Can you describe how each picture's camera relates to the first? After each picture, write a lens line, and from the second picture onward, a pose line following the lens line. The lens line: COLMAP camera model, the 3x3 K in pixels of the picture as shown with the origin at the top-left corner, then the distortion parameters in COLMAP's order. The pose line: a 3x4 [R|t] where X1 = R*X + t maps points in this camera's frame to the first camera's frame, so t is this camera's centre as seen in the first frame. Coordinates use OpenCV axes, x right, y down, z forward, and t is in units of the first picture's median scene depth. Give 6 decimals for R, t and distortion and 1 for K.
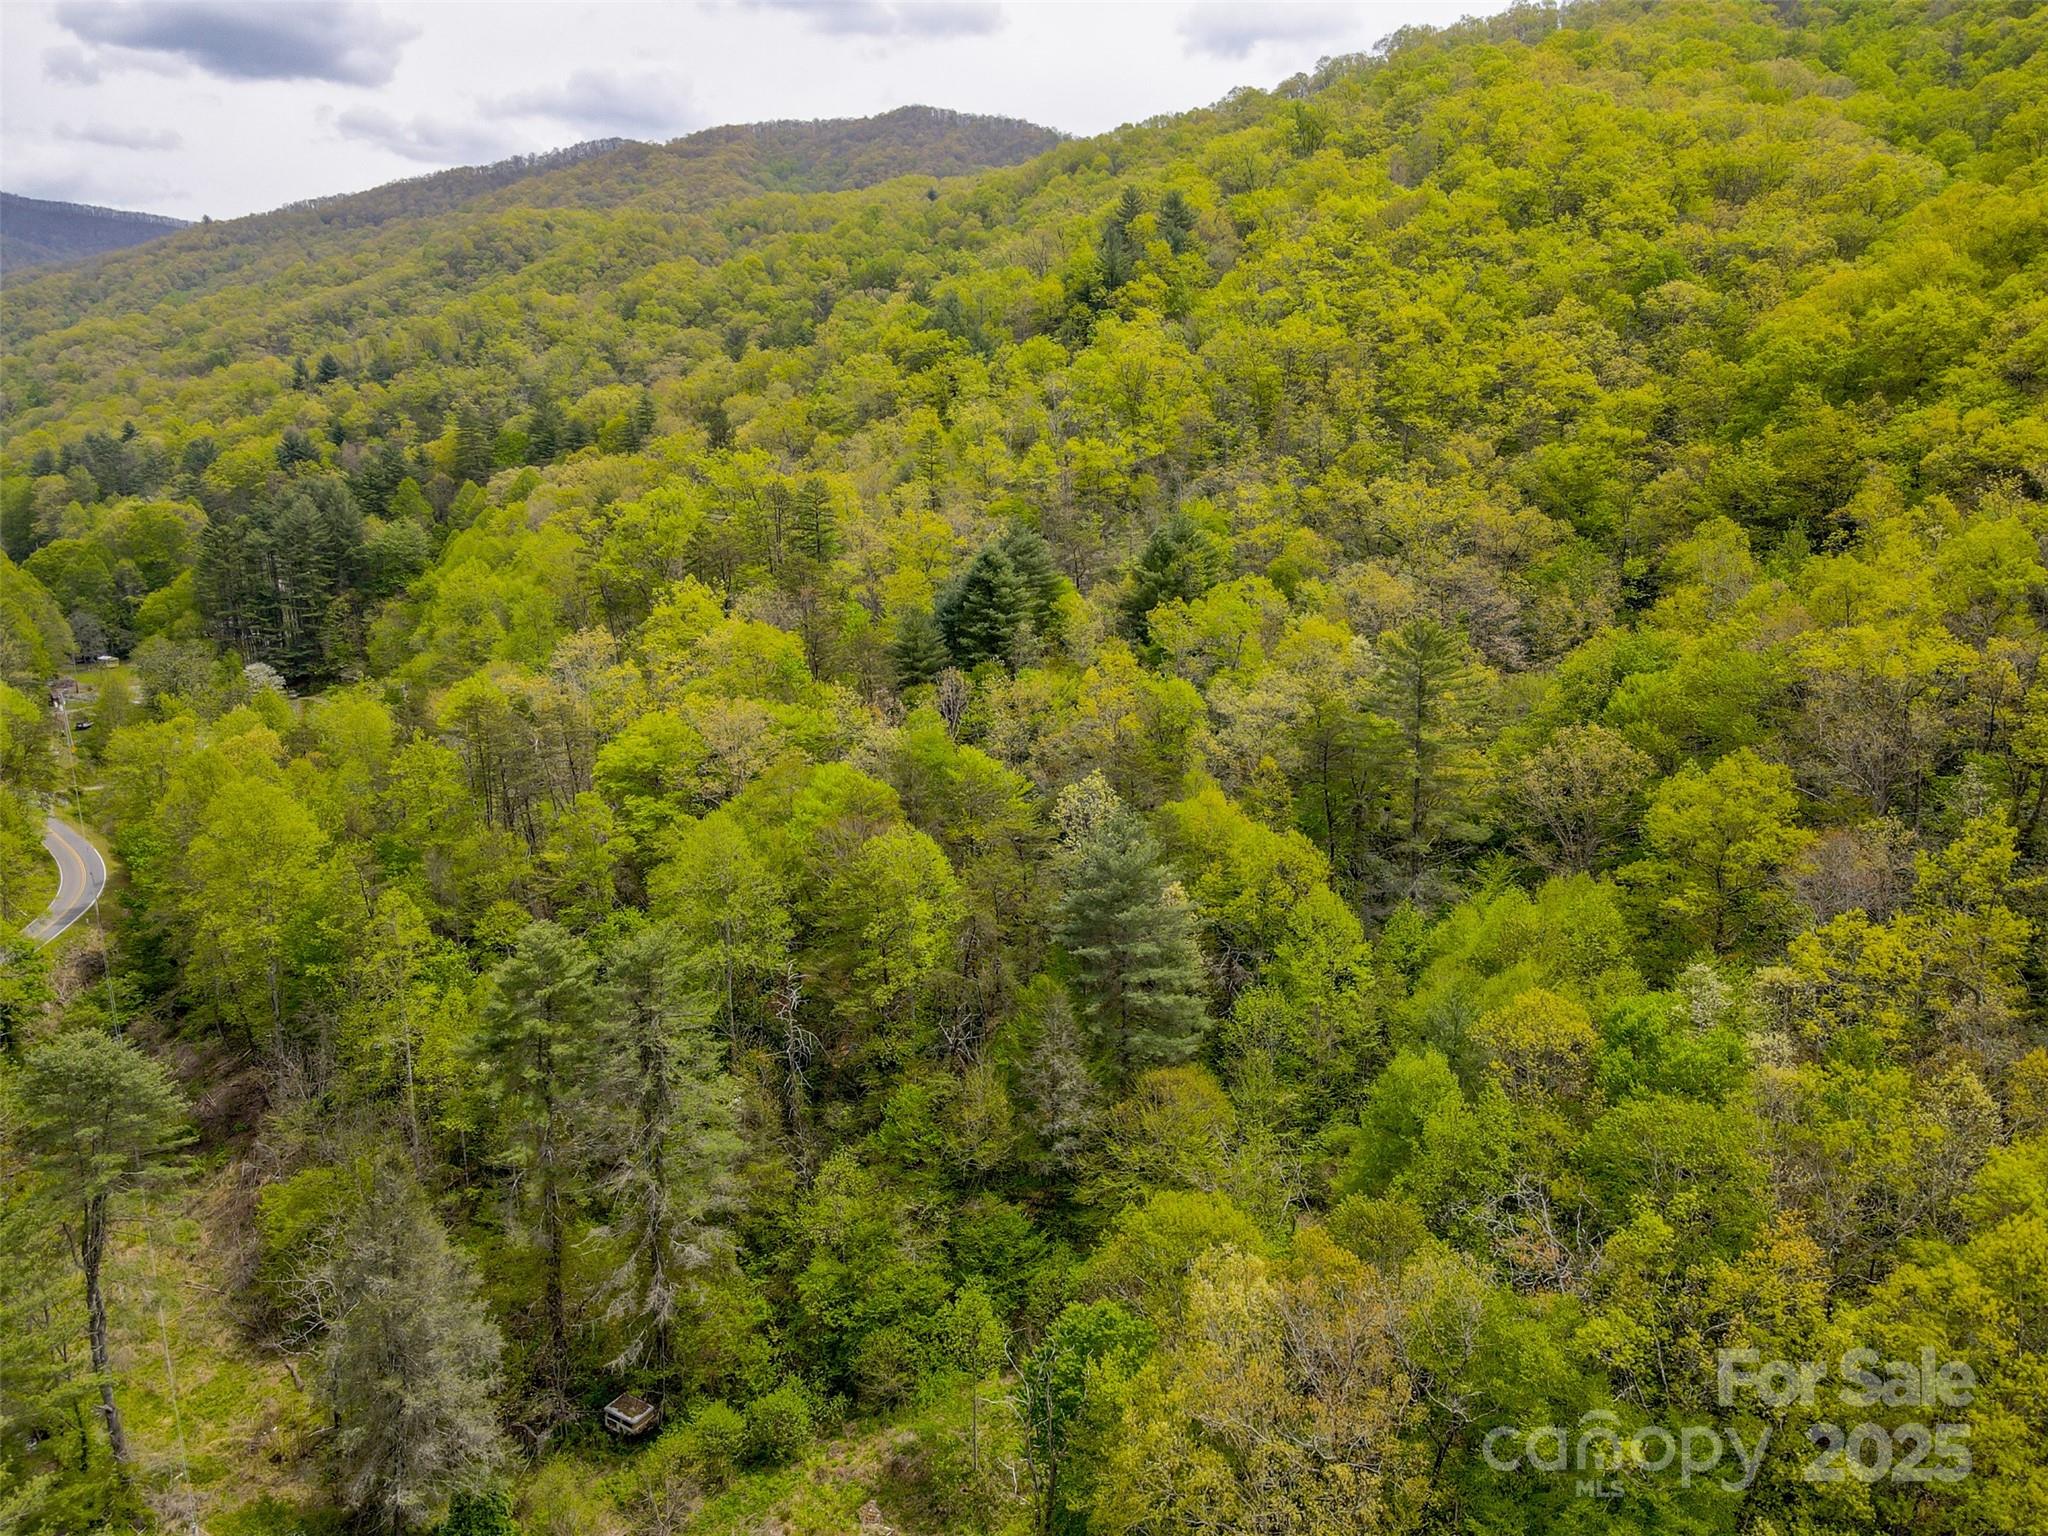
lens RADIAL K [[1522.1, 0, 1024.0], [0, 1522.1, 768.0], [0, 0, 1]] dist [0.046352, -0.011687]
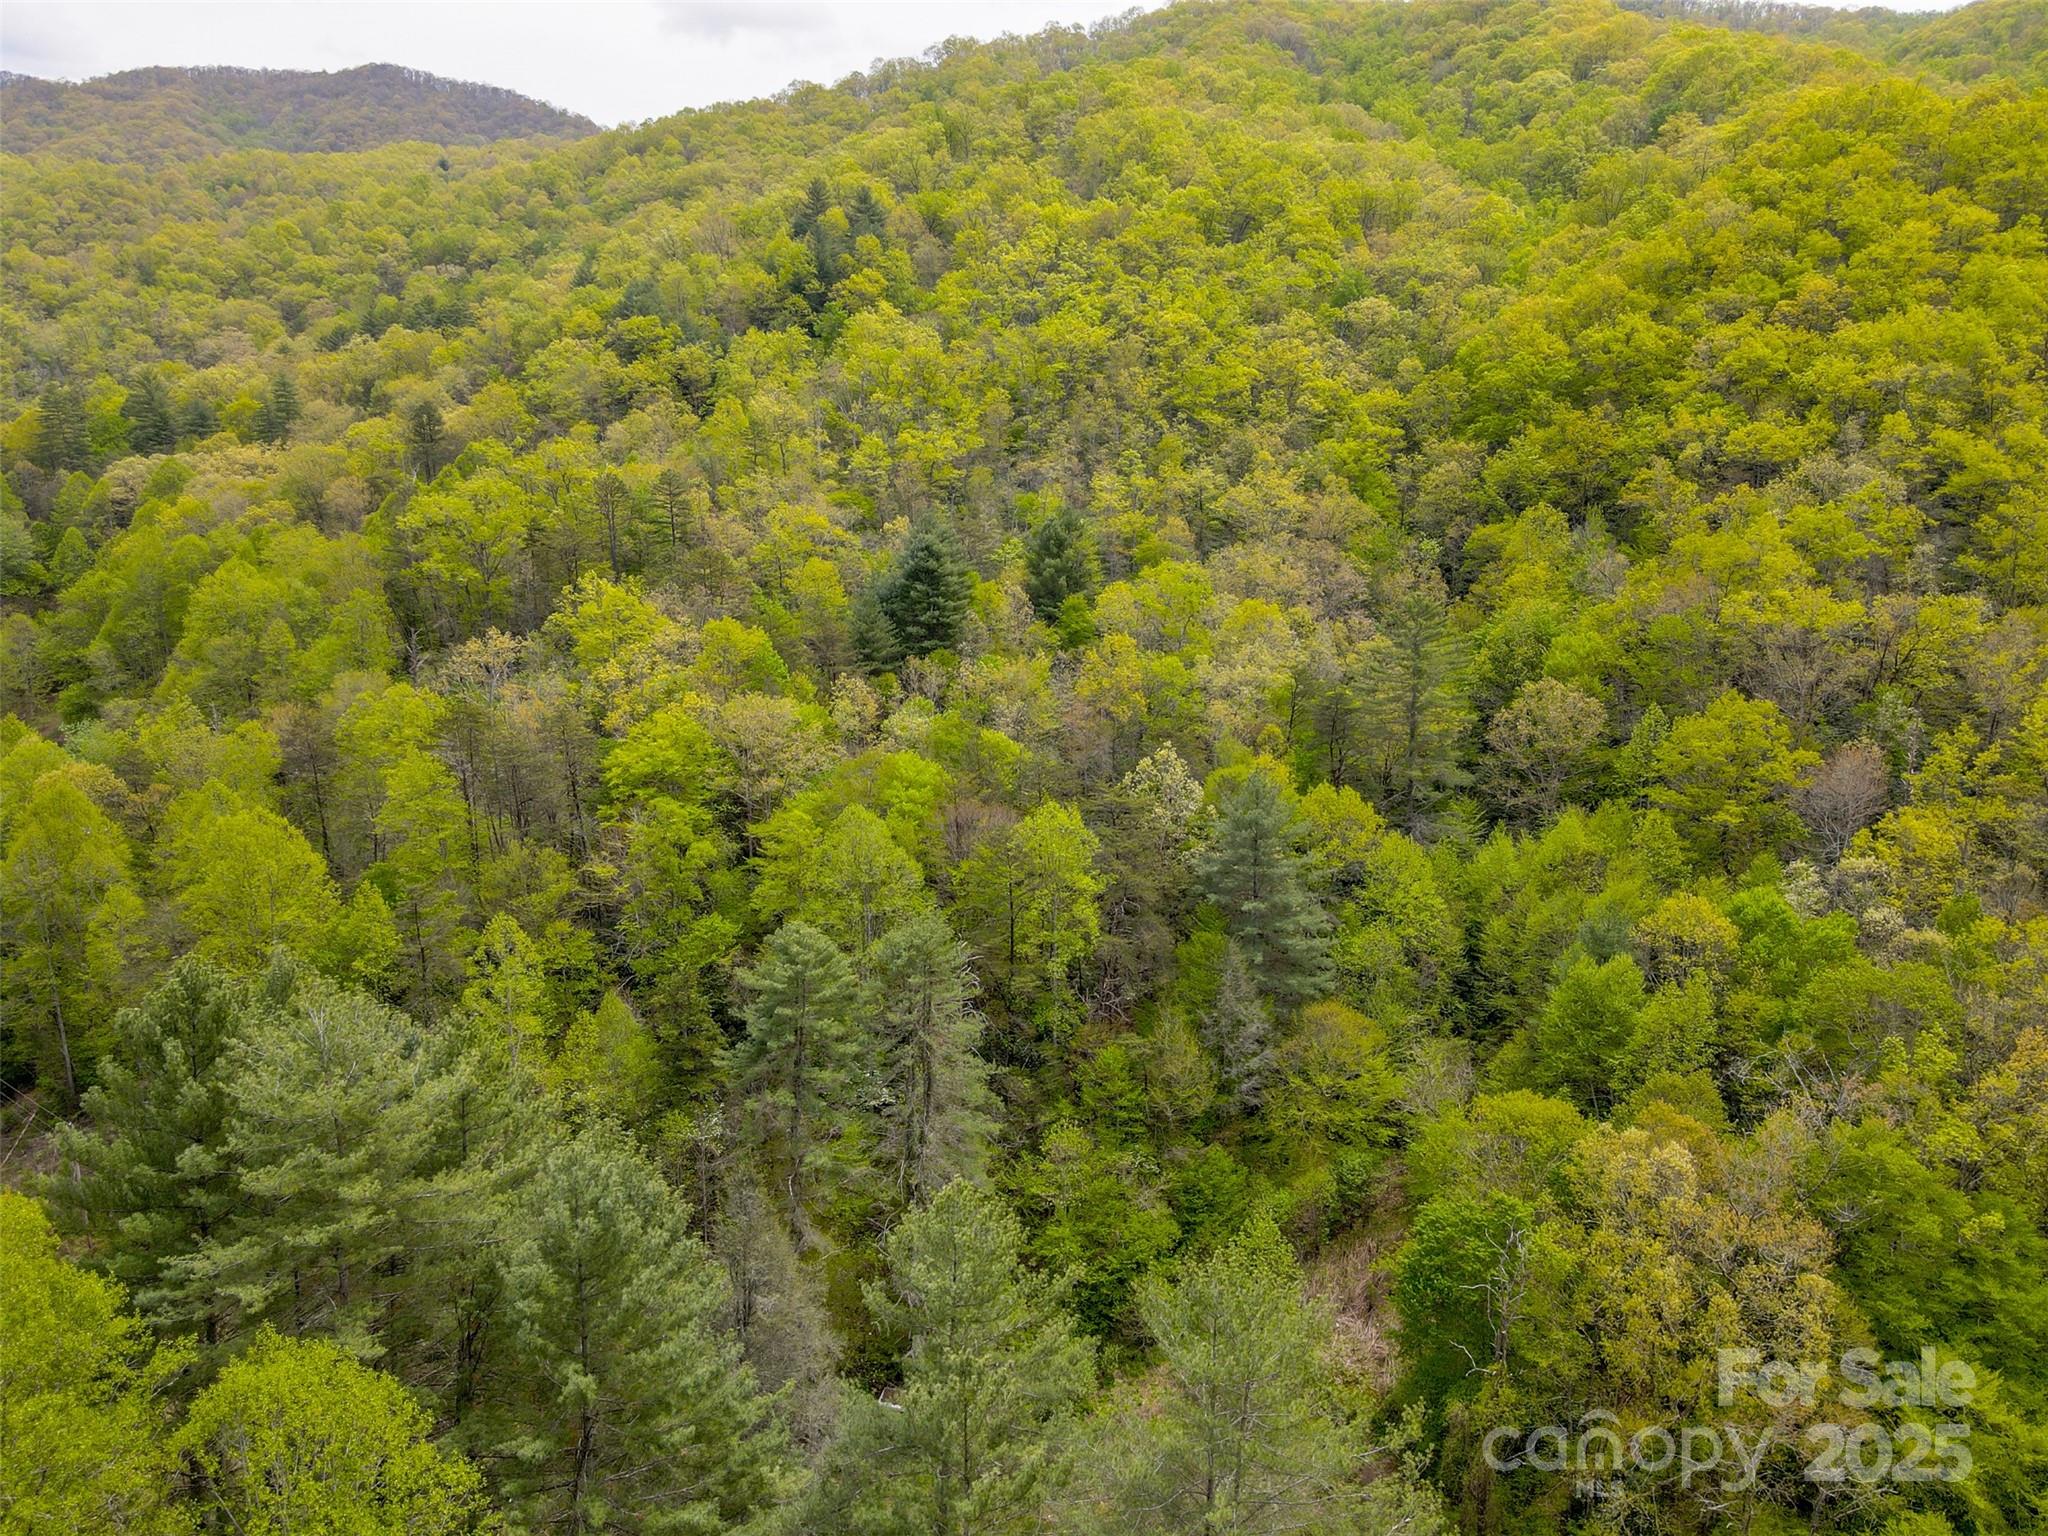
lens RADIAL K [[1522.1, 0, 1024.0], [0, 1522.1, 768.0], [0, 0, 1]] dist [0.046352, -0.011687]
pose [[0.946013, -0.062599, 0.318028, -0.145420], [0.061167, 0.998022, 0.014496, -0.000935], [-0.318306, 0.005739, 0.947971, 0.007748]]
